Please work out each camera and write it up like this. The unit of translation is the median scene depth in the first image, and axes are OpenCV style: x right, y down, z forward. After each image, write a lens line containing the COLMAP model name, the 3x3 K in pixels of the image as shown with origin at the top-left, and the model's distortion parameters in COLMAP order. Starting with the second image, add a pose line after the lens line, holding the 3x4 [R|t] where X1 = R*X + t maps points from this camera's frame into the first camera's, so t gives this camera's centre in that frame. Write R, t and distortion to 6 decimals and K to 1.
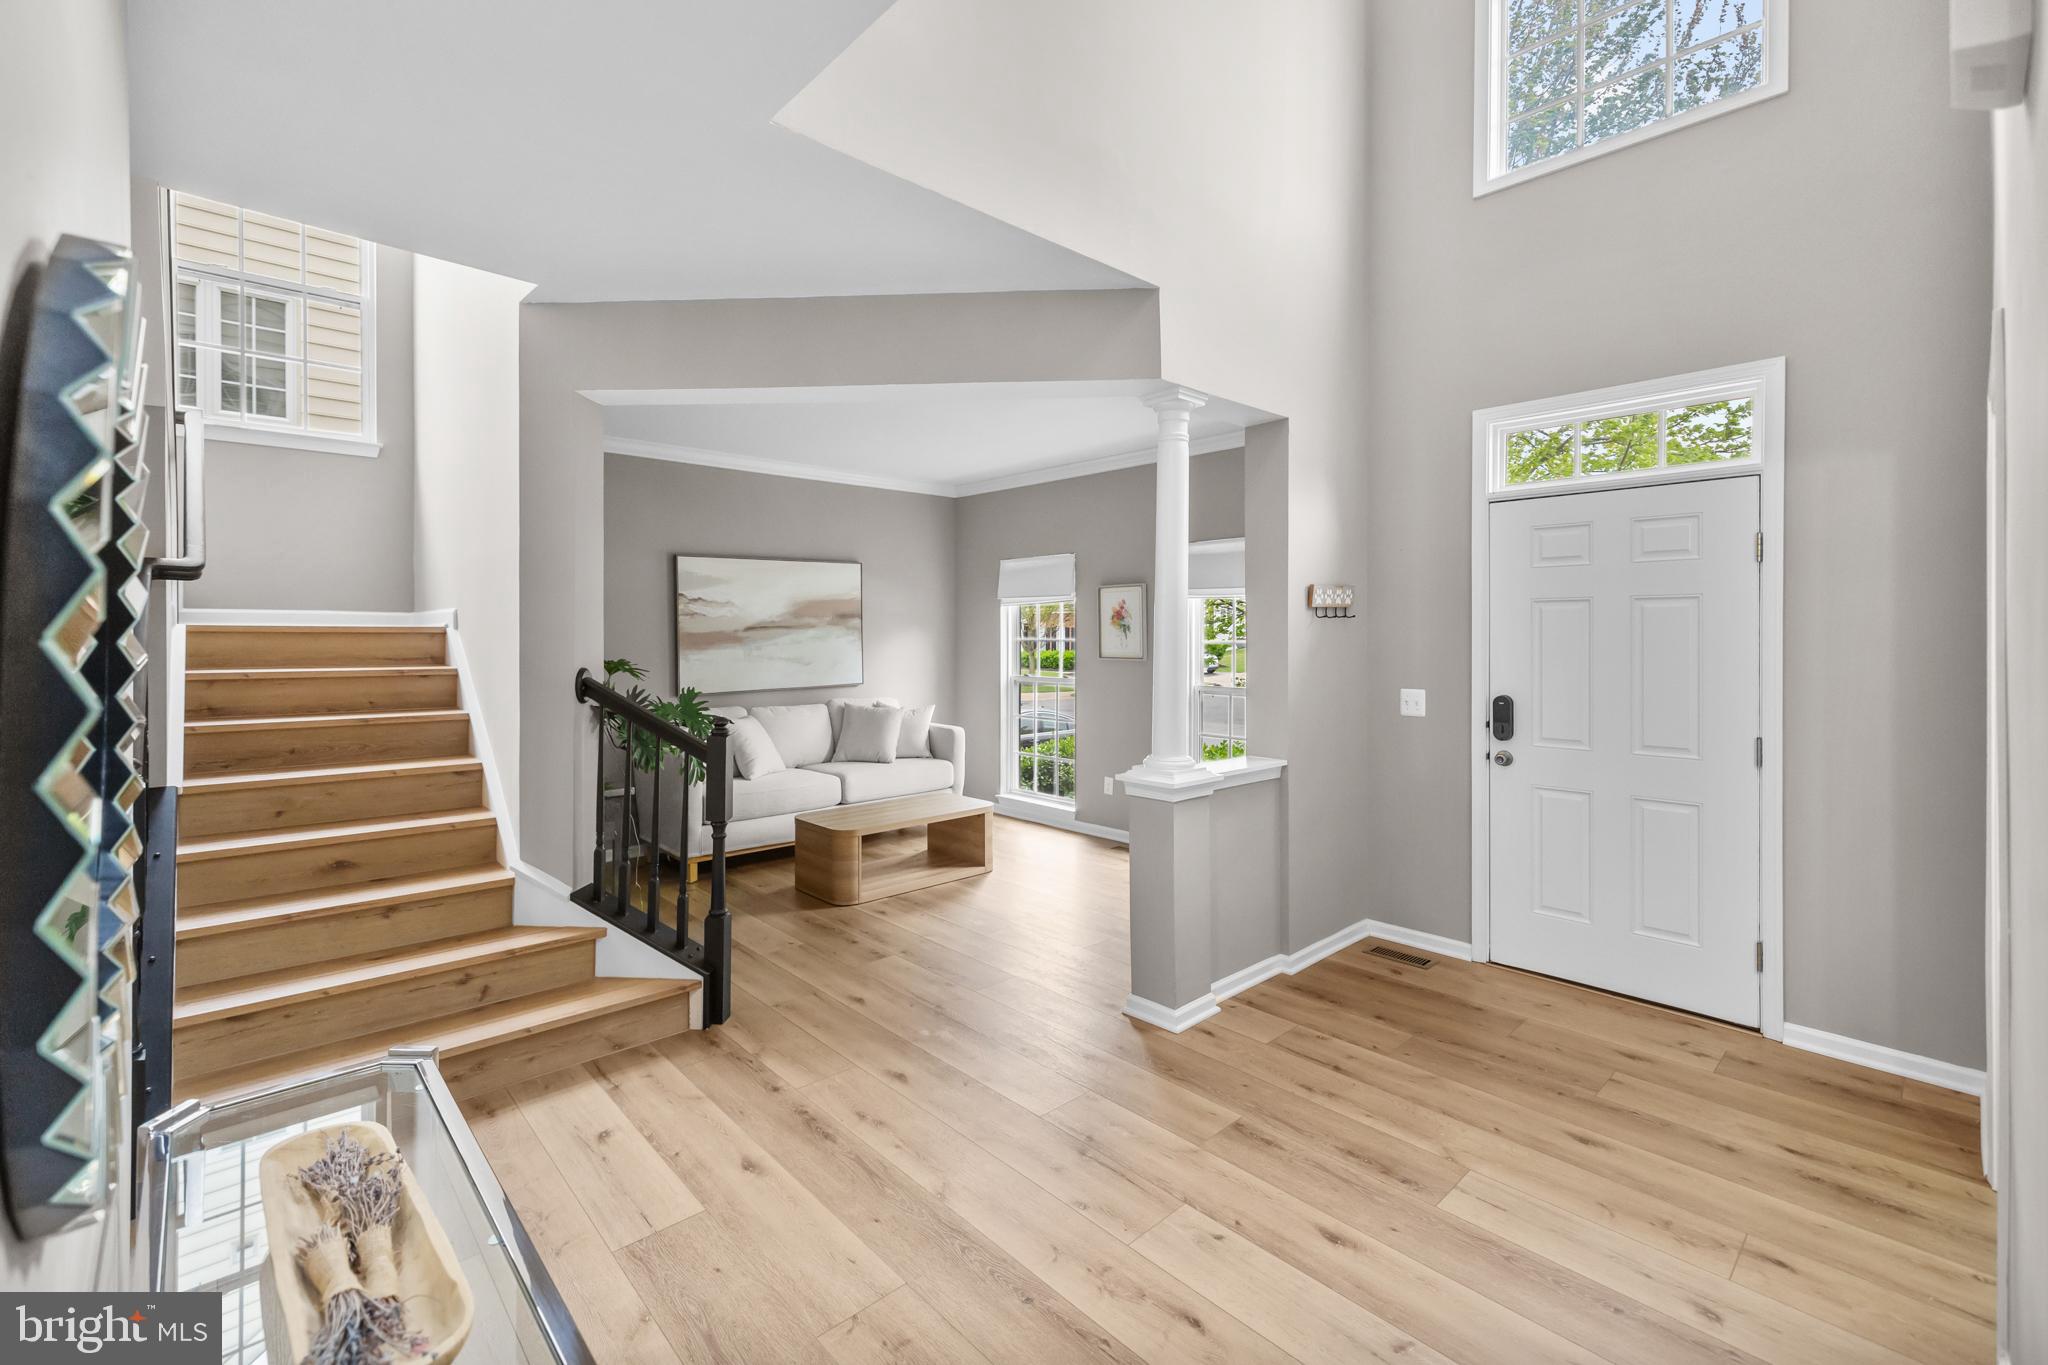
lens RADIAL K [[874.4, 0, 1017.4], [0, 874.4, 633.3], [0, 0, 1]] dist [0.002048, 0.000042]
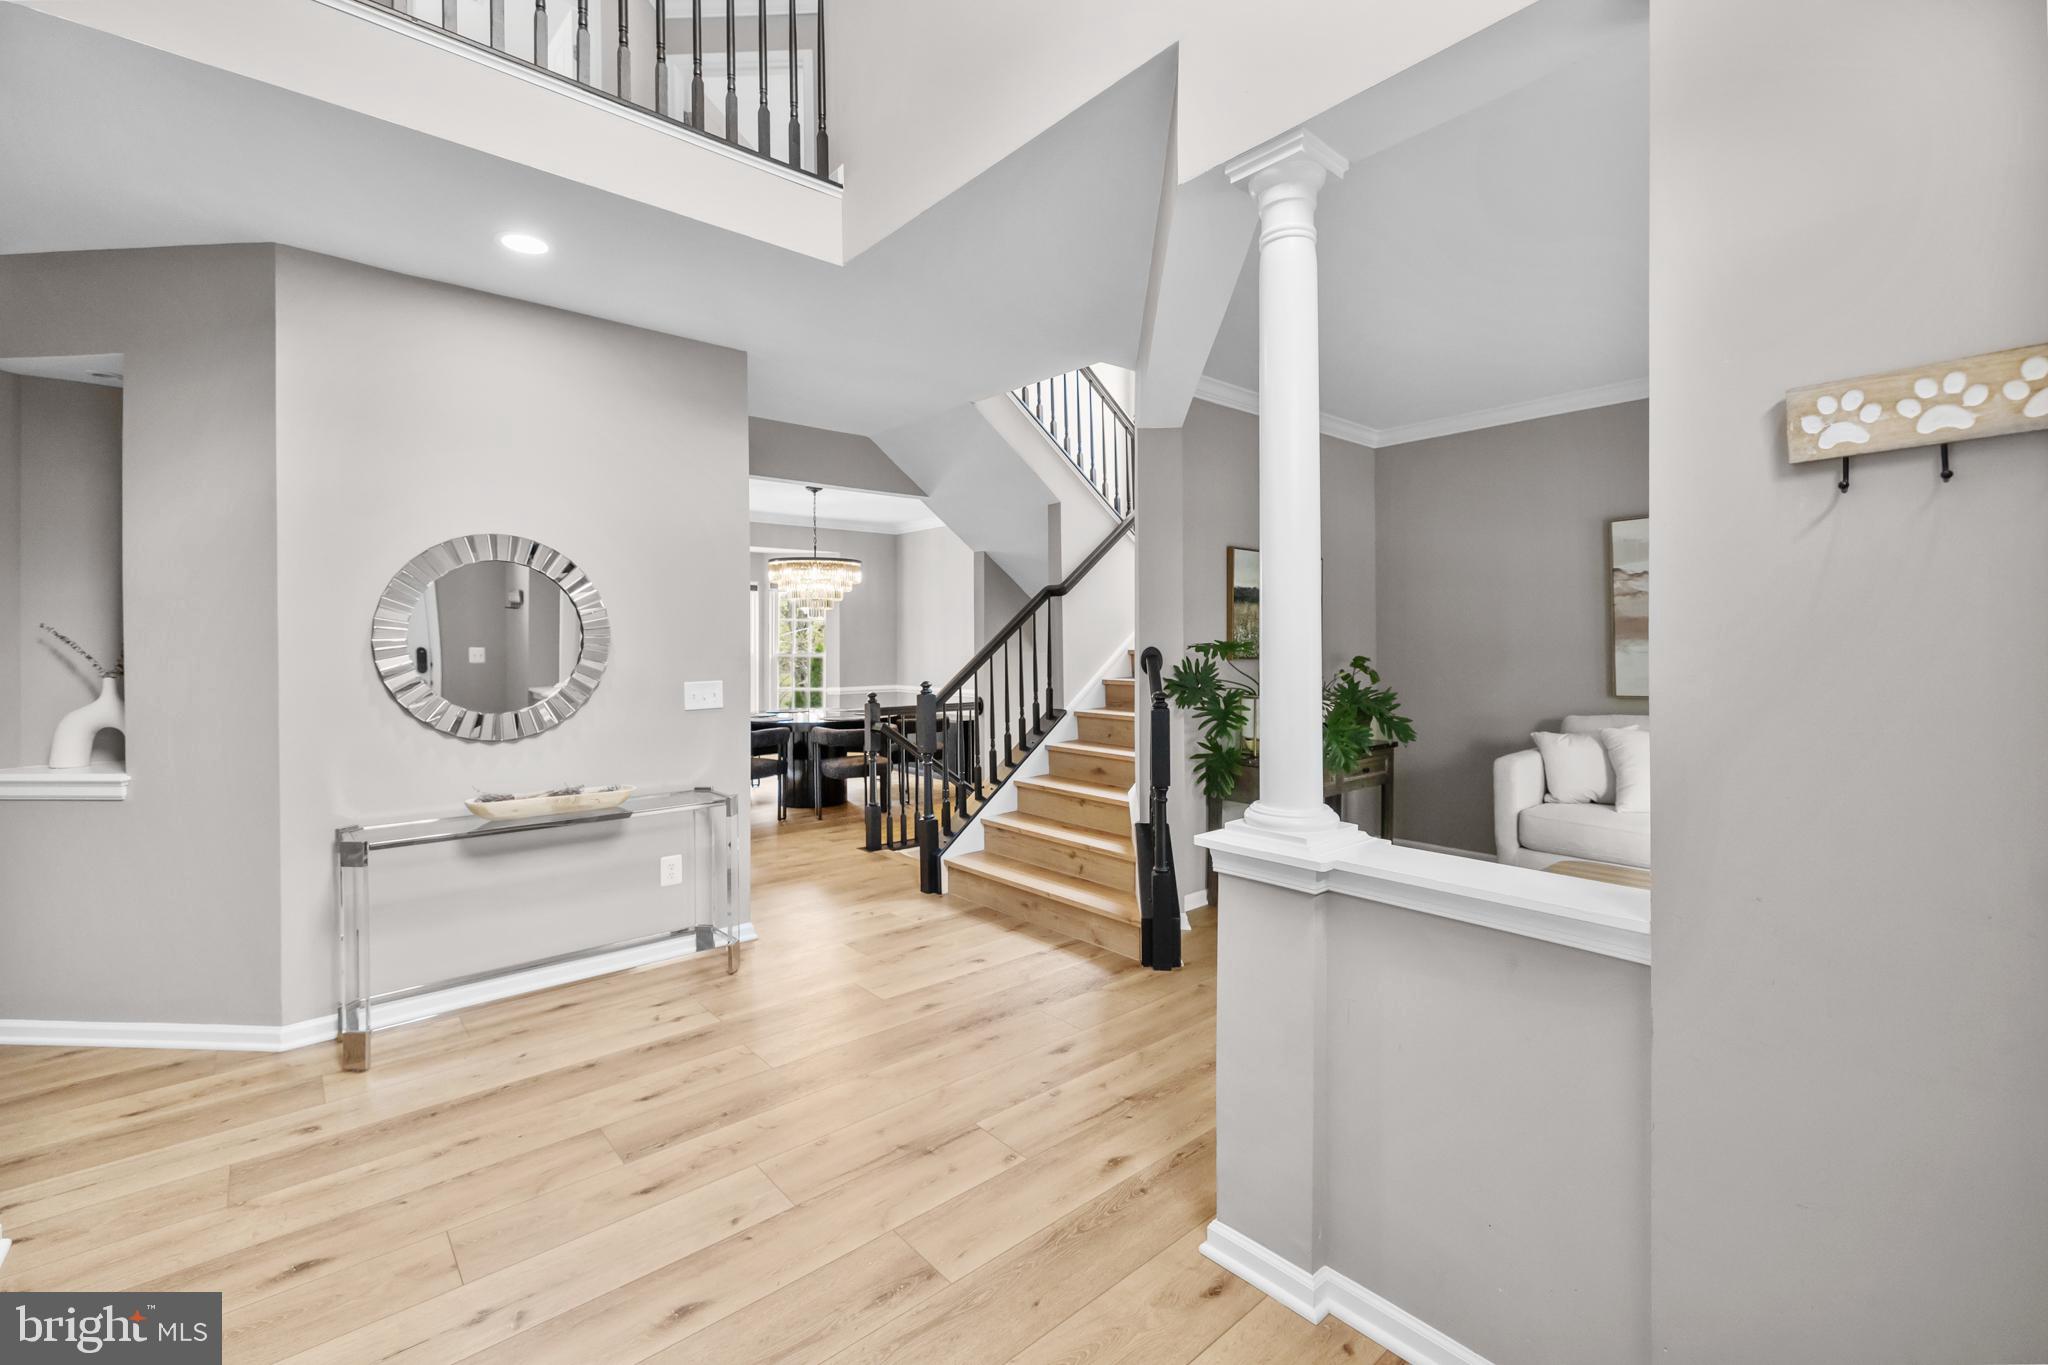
lens RADIAL K [[874.4, 0, 1033.4], [0, 874.4, 648.7], [0, 0, 1]] dist [0.002048, 0.000042]
pose [[-0.022464, 0.003745, -0.999741, 0.905532], [0.009015, 0.999953, 0.003544, 0.042779], [0.999707, -0.008933, -0.022497, 1.034004]]
